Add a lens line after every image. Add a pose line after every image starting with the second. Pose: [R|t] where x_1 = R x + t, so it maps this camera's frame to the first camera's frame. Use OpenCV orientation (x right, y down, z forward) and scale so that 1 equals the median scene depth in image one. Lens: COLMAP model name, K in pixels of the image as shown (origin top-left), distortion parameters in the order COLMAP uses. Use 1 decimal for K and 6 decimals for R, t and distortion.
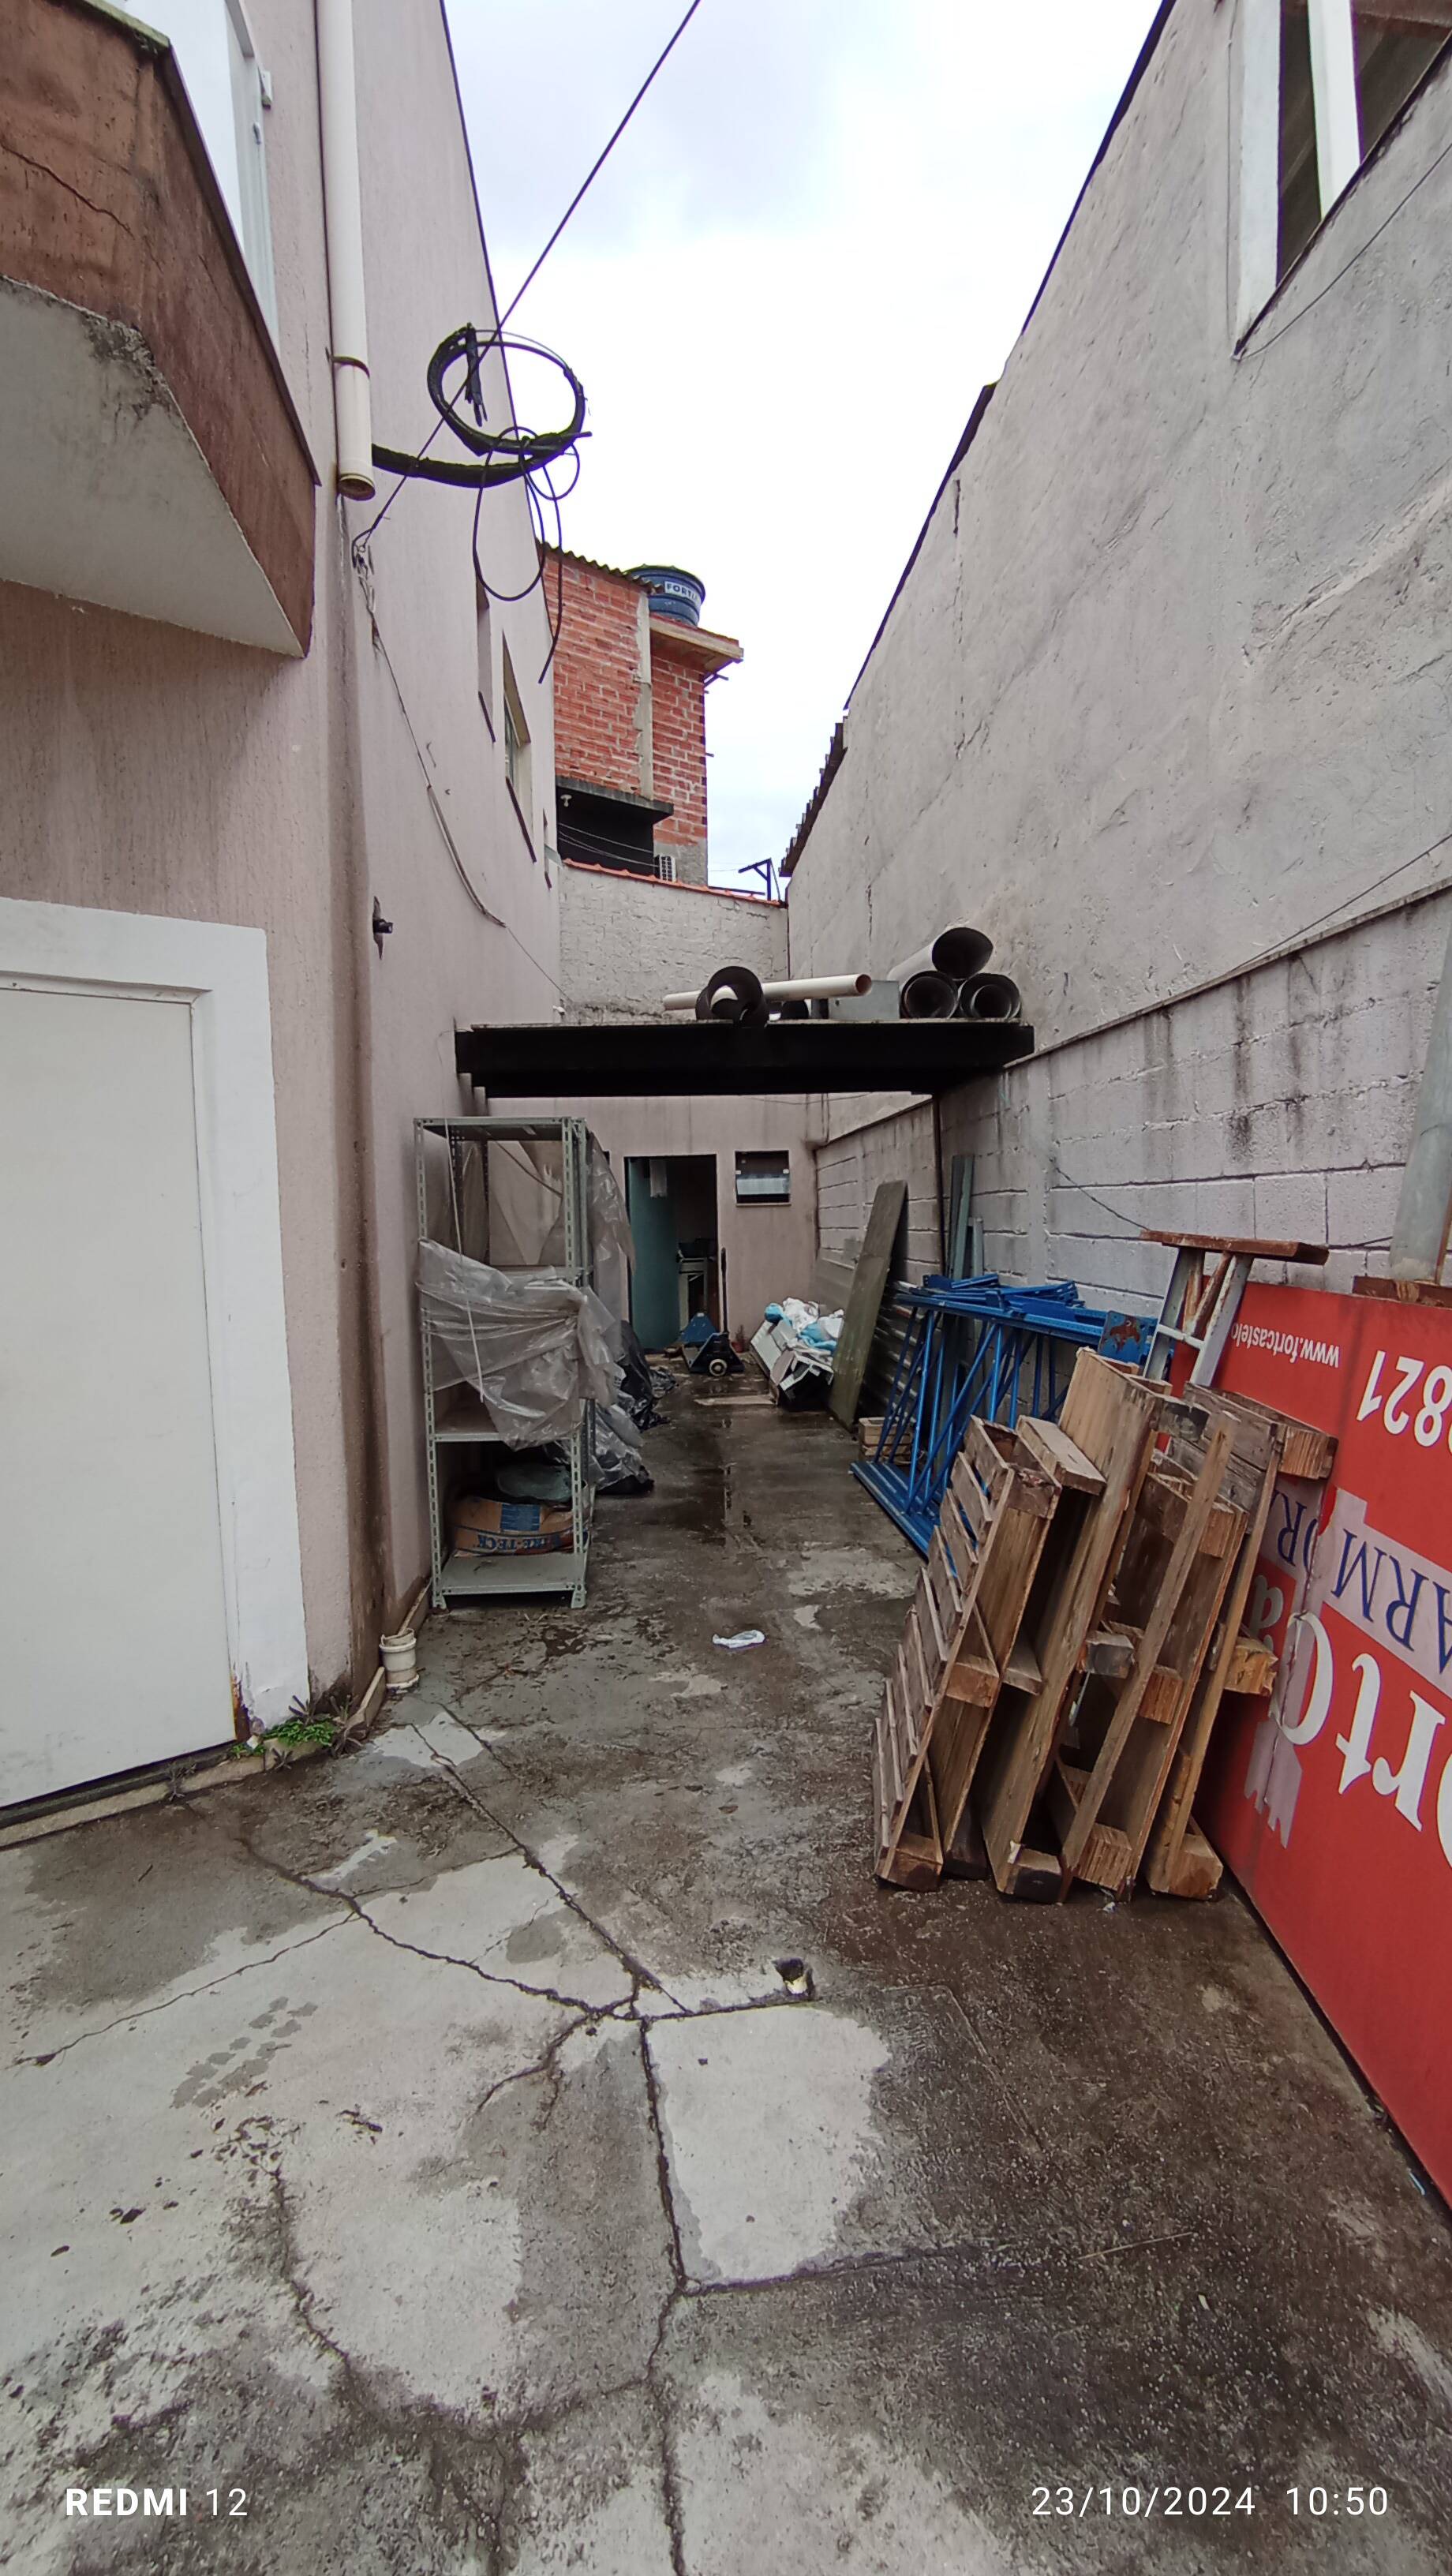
lens RADIAL K [[1140.1, 0, 726.0], [0, 1140.1, 1288.0], [0, 0, 1]] dist [-0.013020, -0.000241]
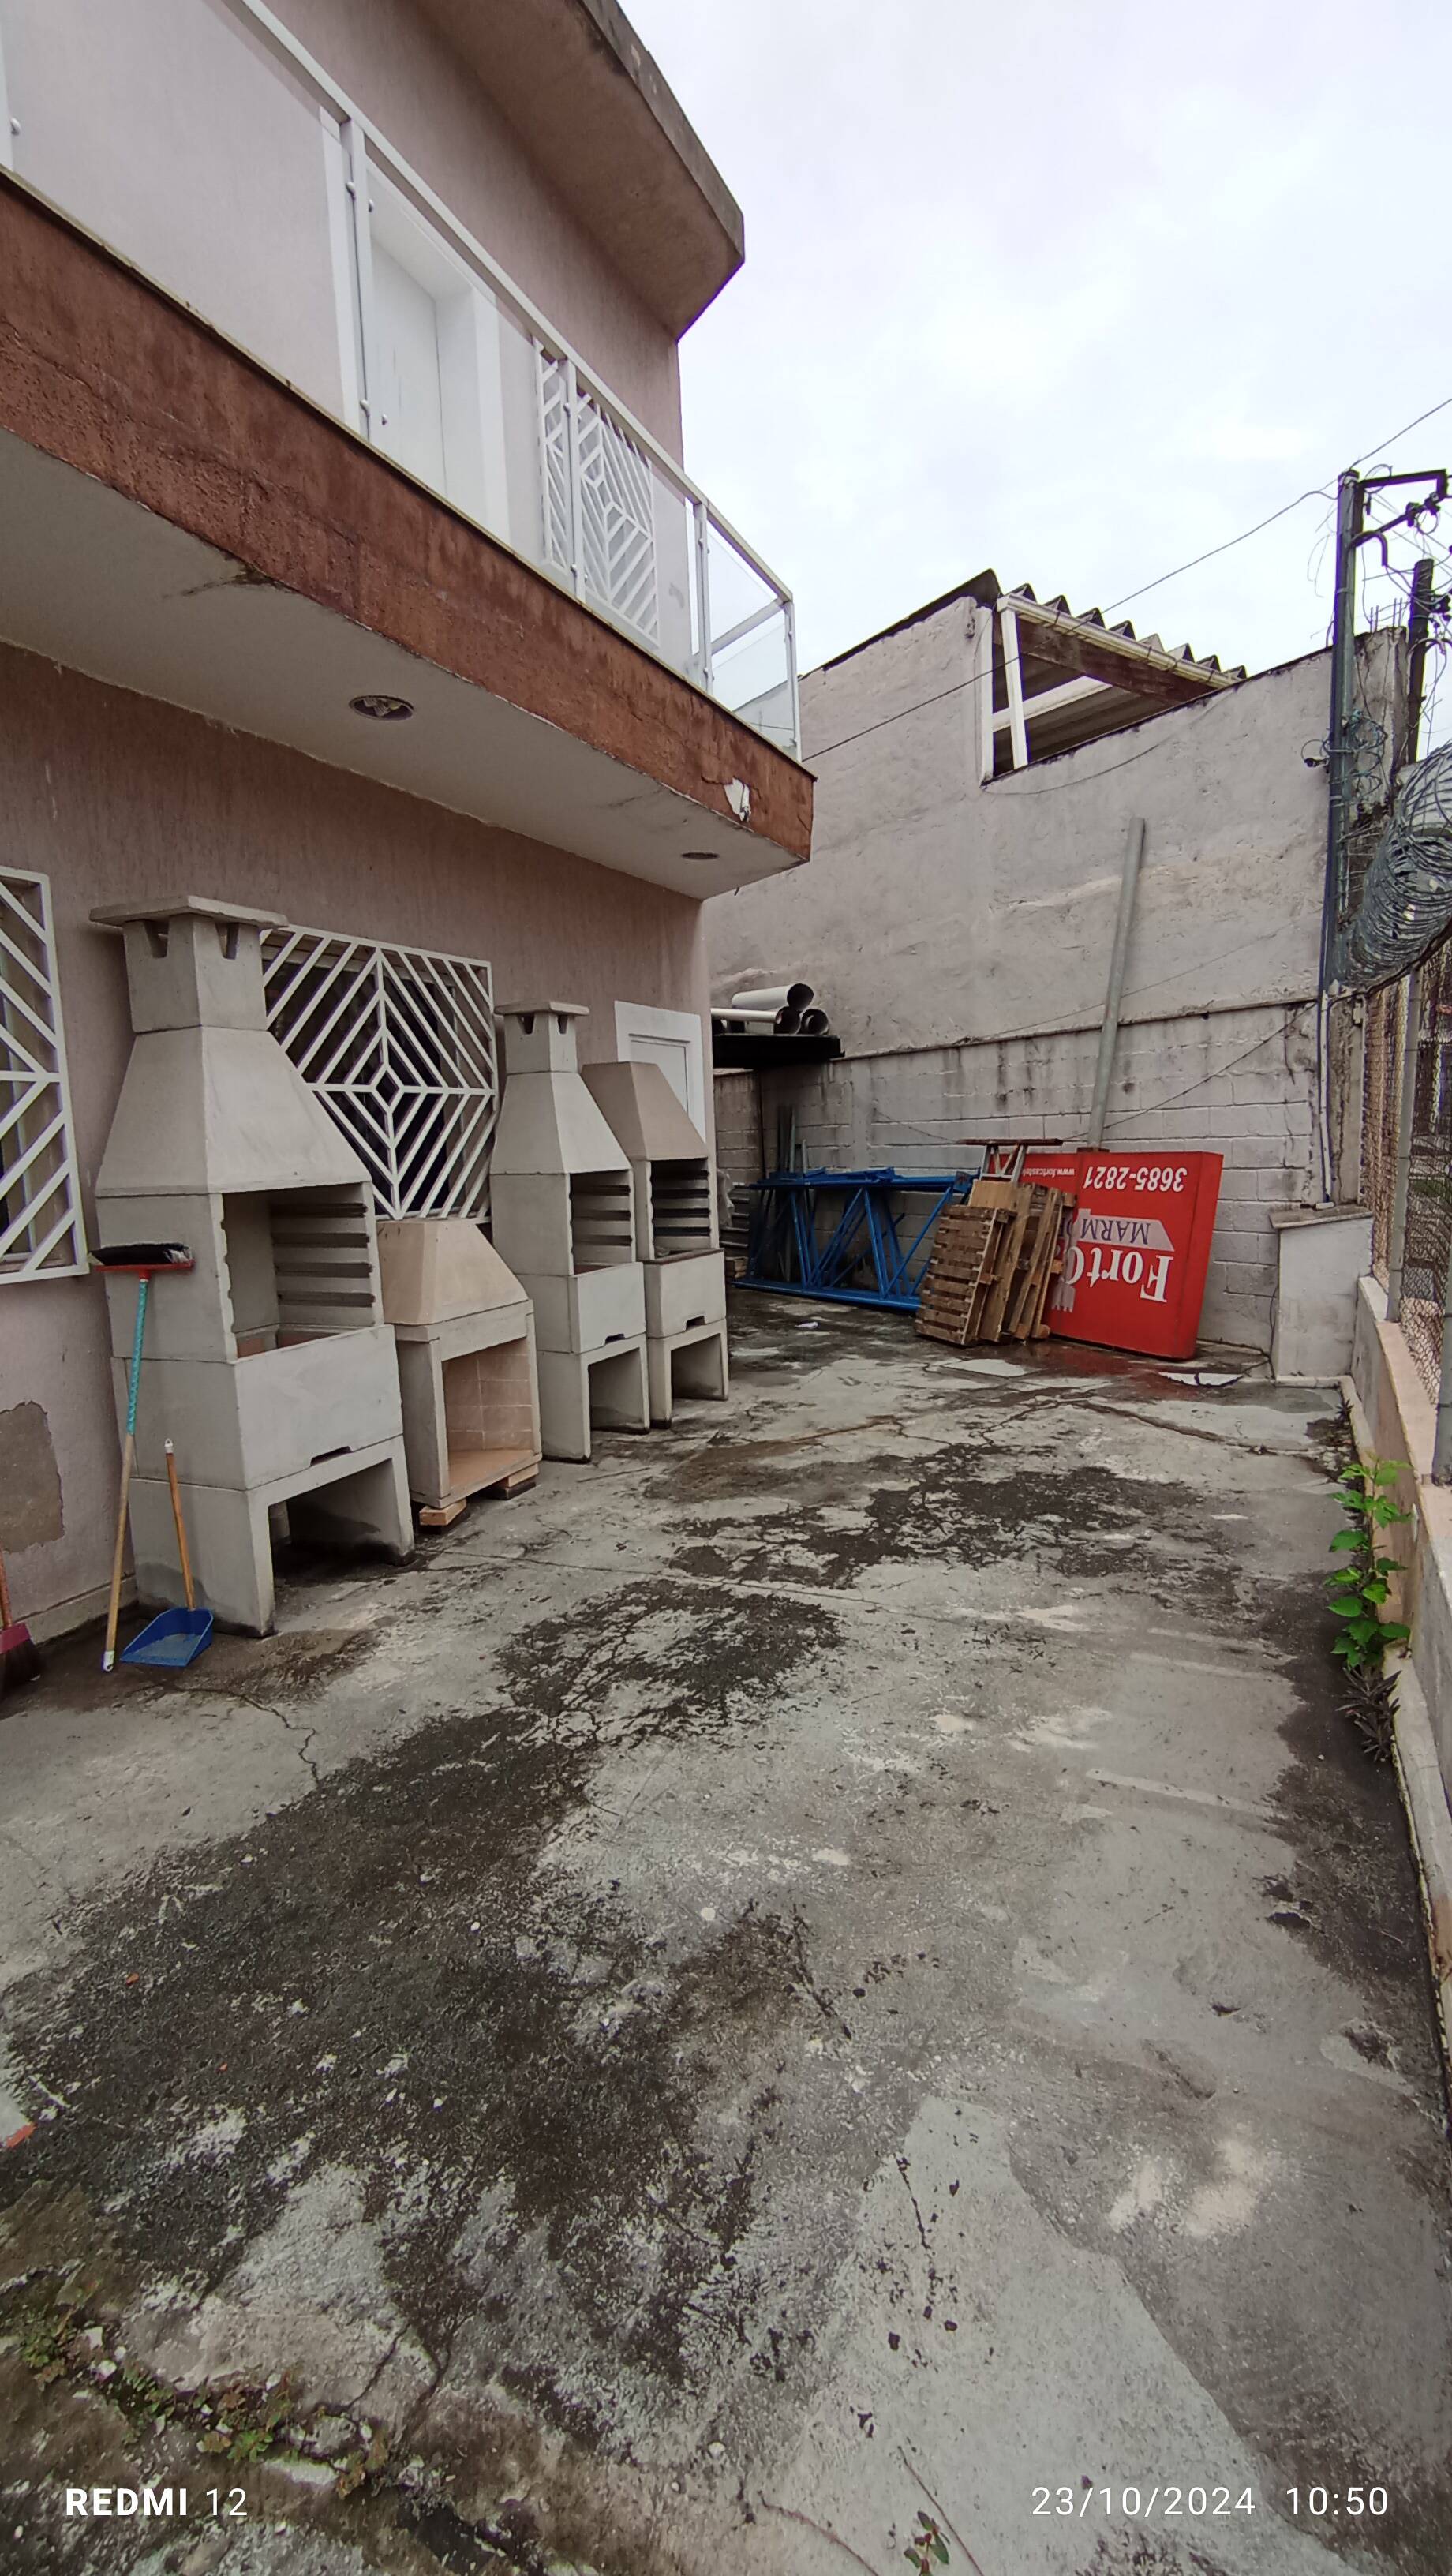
lens RADIAL K [[1140.1, 0, 726.0], [0, 1140.1, 1288.0], [0, 0, 1]] dist [-0.013020, -0.000241]
pose [[0.895888, -0.071890, 0.438425, -1.437168], [0.049789, 0.996851, 0.061716, 0.110662], [-0.441482, -0.033462, 0.896646, -1.202396]]
